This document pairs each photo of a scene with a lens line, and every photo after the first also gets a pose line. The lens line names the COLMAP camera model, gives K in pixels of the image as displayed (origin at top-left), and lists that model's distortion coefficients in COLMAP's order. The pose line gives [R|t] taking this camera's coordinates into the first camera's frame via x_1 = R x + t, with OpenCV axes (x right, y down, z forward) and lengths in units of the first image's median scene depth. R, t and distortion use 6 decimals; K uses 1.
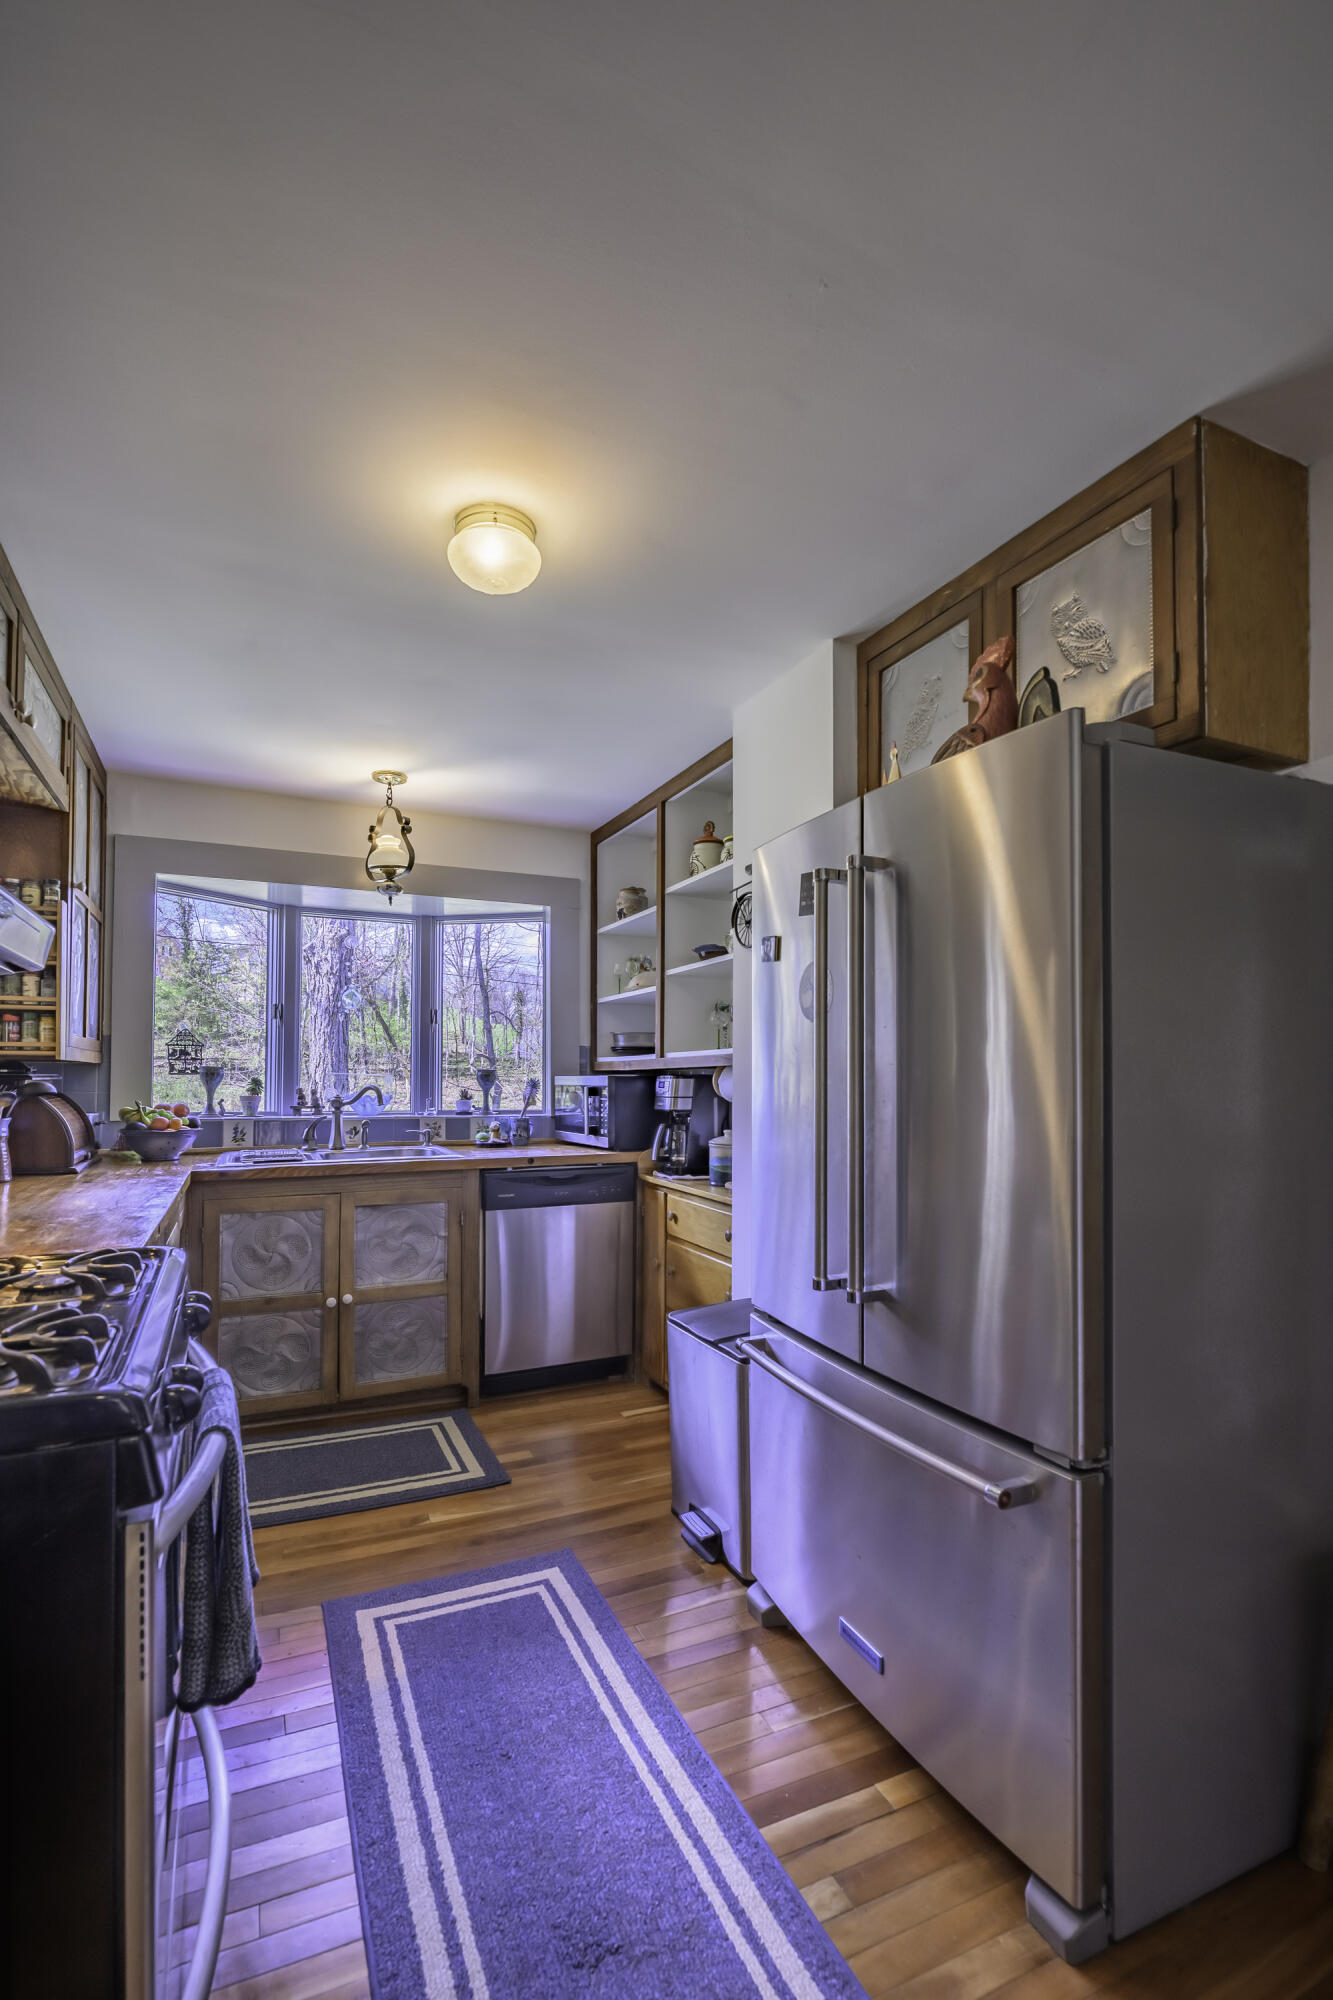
lens RADIAL K [[882.2, 0, 650.2], [0, 882.2, 1087.7], [0, 0, 1]] dist [-0.006114, -0.001968]
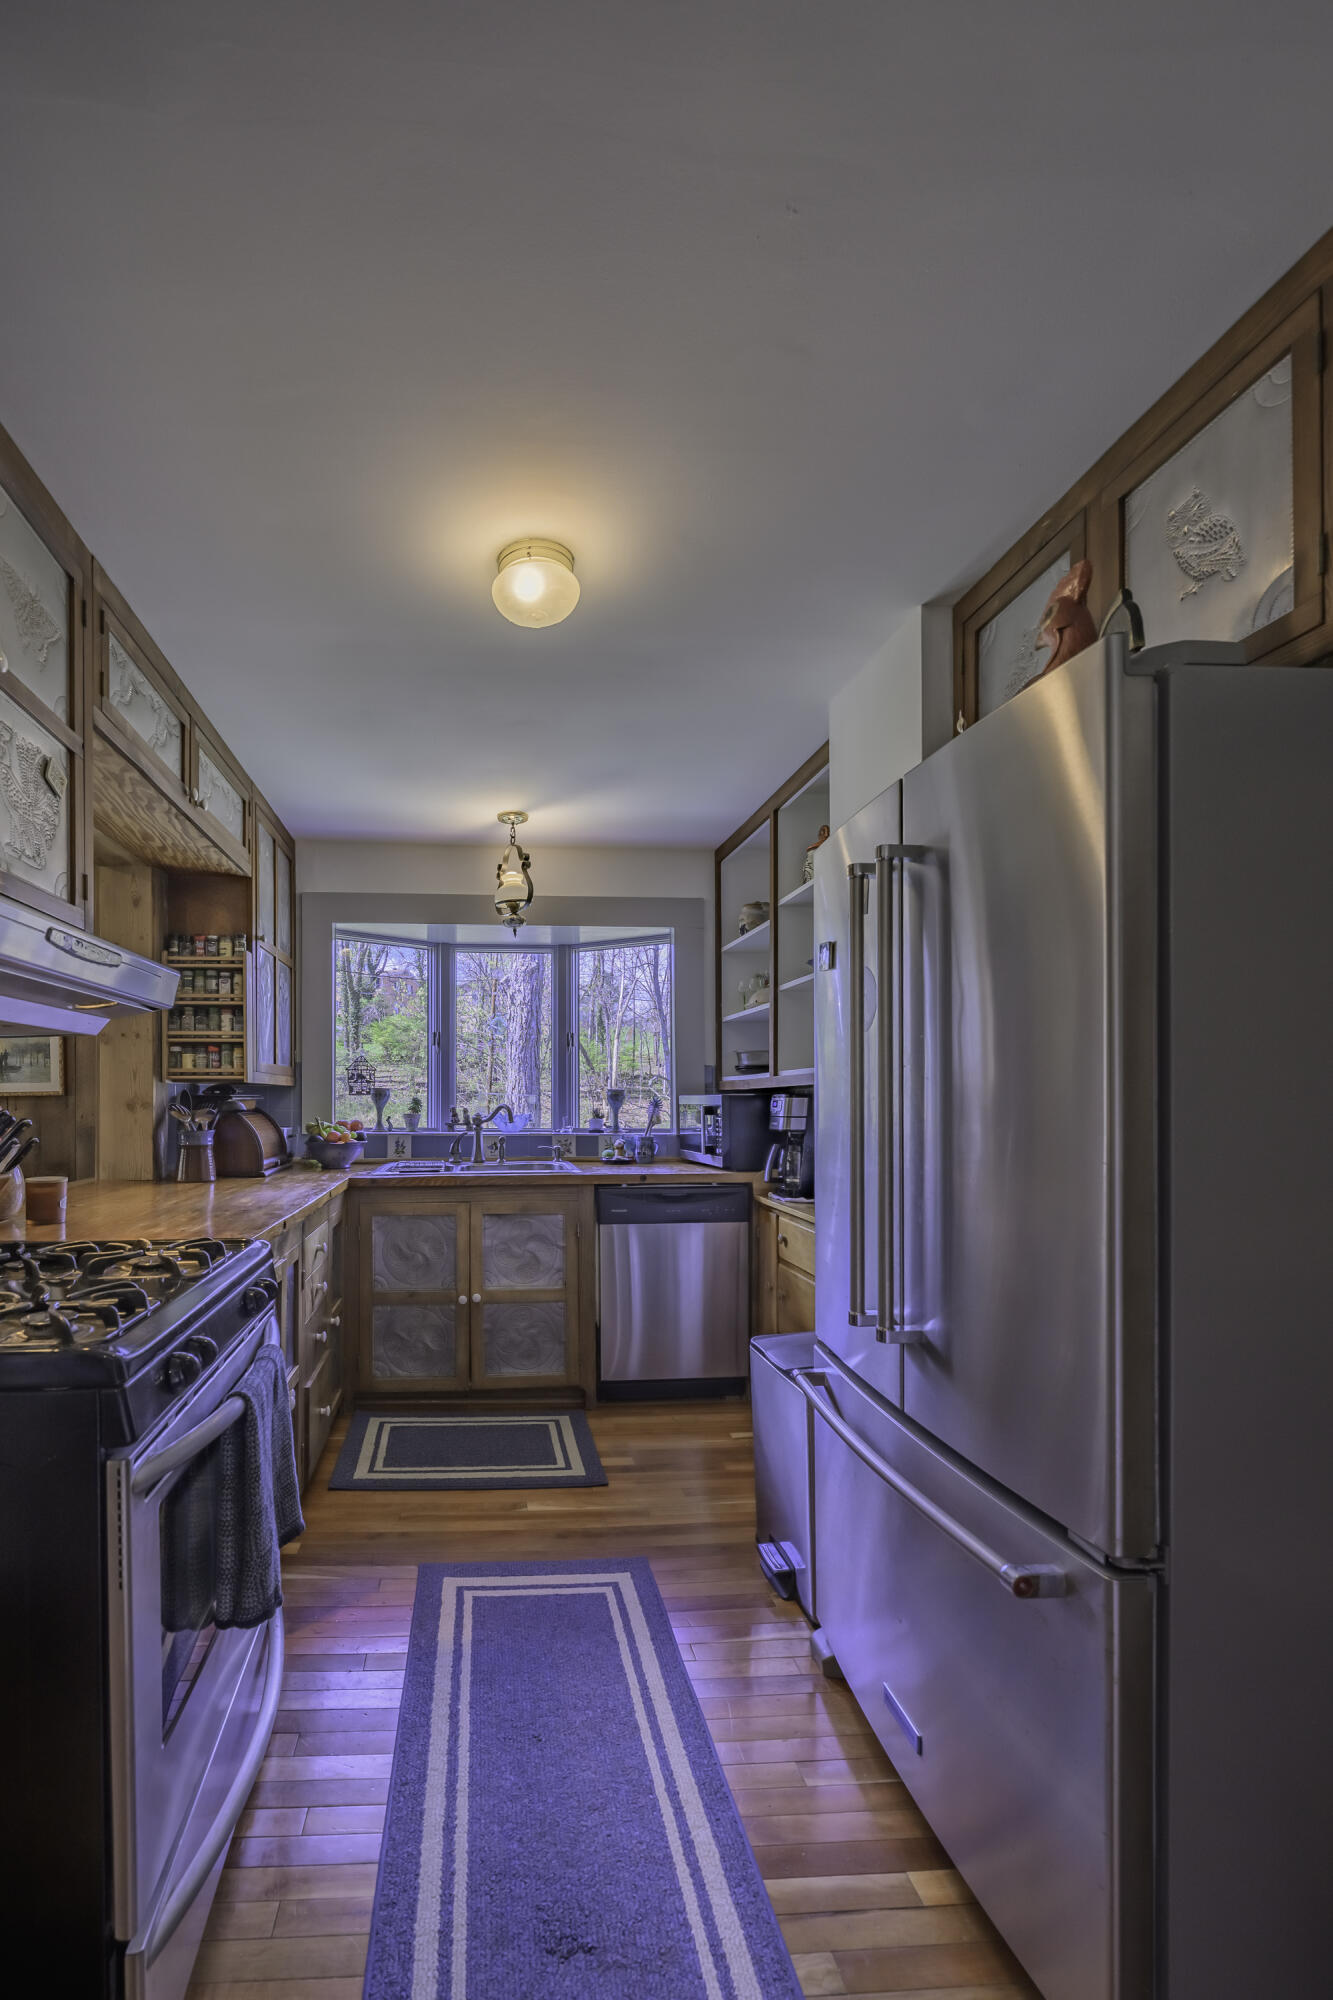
lens RADIAL K [[853.7, 0, 526.8], [0, 853.7, 1125.3], [0, 0, 1]] dist [-0.004497, -0.001003]
pose [[0.937179, 0.008355, -0.348748, 0.129003], [-0.001244, 0.999787, 0.020607, 0.002153], [0.348845, -0.018879, 0.936990, 0.036377]]
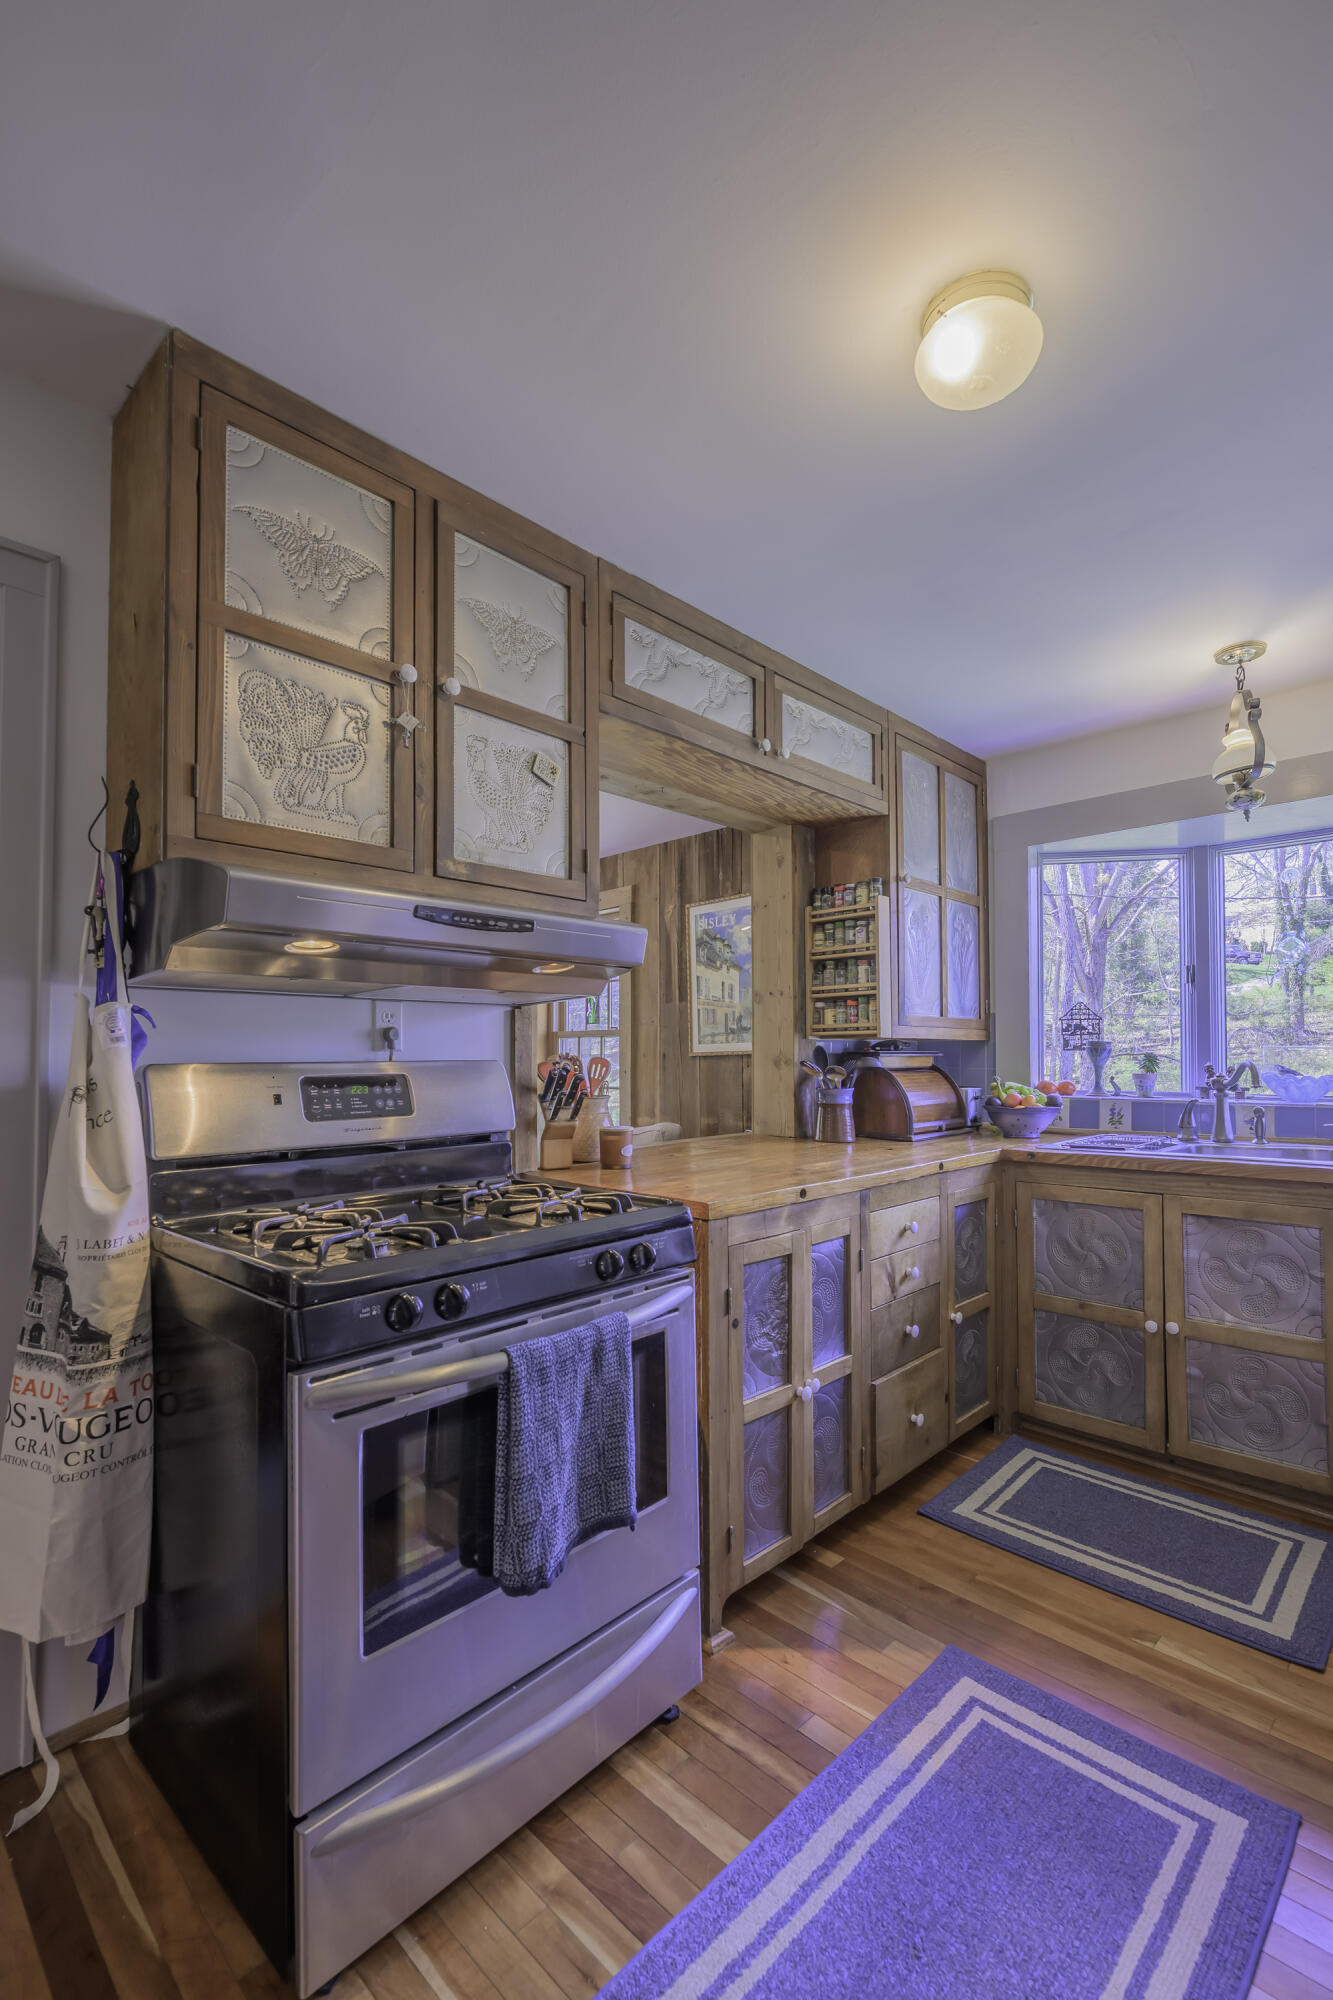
lens RADIAL K [[882.2, 0, 625.3], [0, 882.2, 1063.5], [0, 0, 1]] dist [-0.006114, -0.001968]
pose [[0.366843, 0.002607, -0.930279, 0.321052], [-0.006354, 0.999980, 0.000297, 0.003227], [0.930261, 0.005802, 0.366852, 0.361300]]
